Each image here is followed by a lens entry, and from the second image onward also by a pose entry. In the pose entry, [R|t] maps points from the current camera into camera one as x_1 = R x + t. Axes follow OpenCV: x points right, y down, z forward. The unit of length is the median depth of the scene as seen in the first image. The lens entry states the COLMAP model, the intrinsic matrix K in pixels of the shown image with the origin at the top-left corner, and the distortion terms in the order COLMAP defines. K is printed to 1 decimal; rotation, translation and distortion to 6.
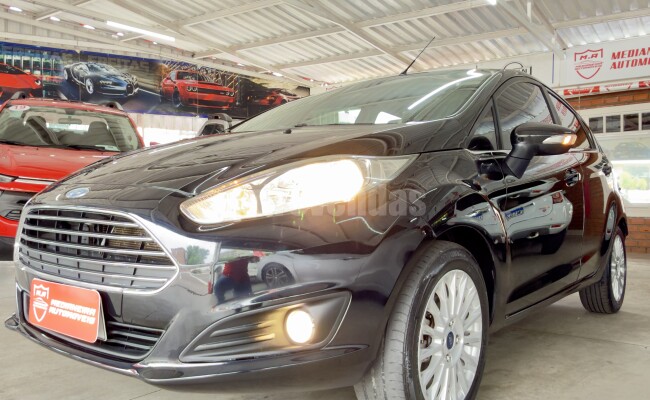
lens RADIAL K [[516.5, 0, 321.5], [0, 516.5, 197.7], [0, 0, 1]] dist [0.010434, -0.009722]
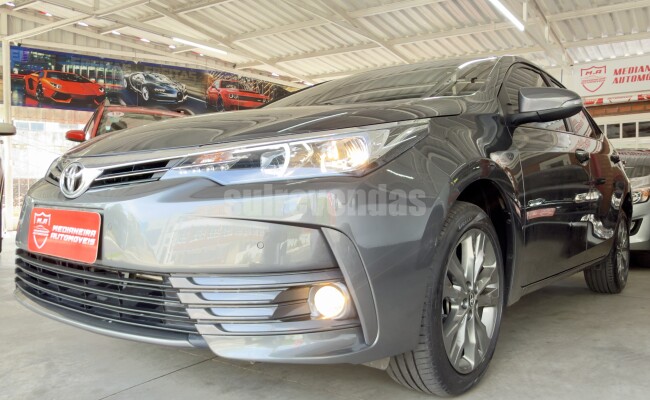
lens RADIAL K [[516.5, 0, 312.9], [0, 516.5, 196.7], [0, 0, 1]] dist [0.010434, -0.009722]
pose [[0.999776, 0.004932, 0.020559, -0.109380], [-0.004775, 0.999959, -0.007690, 0.012039], [-0.020596, 0.007590, 0.999759, -0.111635]]
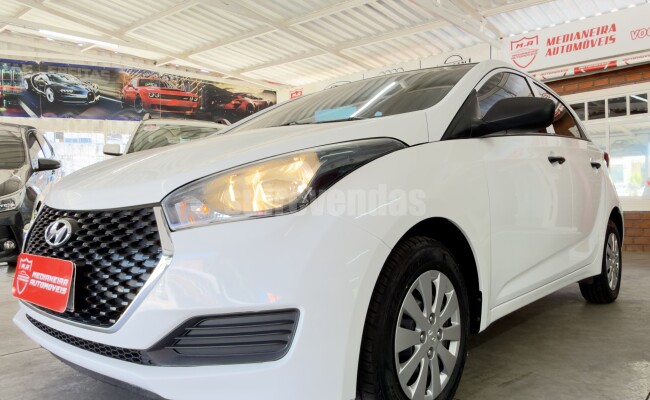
lens RADIAL K [[471.9, 0, 346.8], [0, 471.9, 195.3], [0, 0, 1]] dist [0.013873, -0.018546]
pose [[0.996872, -0.017981, -0.076965, 0.217829], [0.016804, 0.999732, -0.015912, 0.012843], [0.077230, 0.014569, 0.996907, 0.092381]]
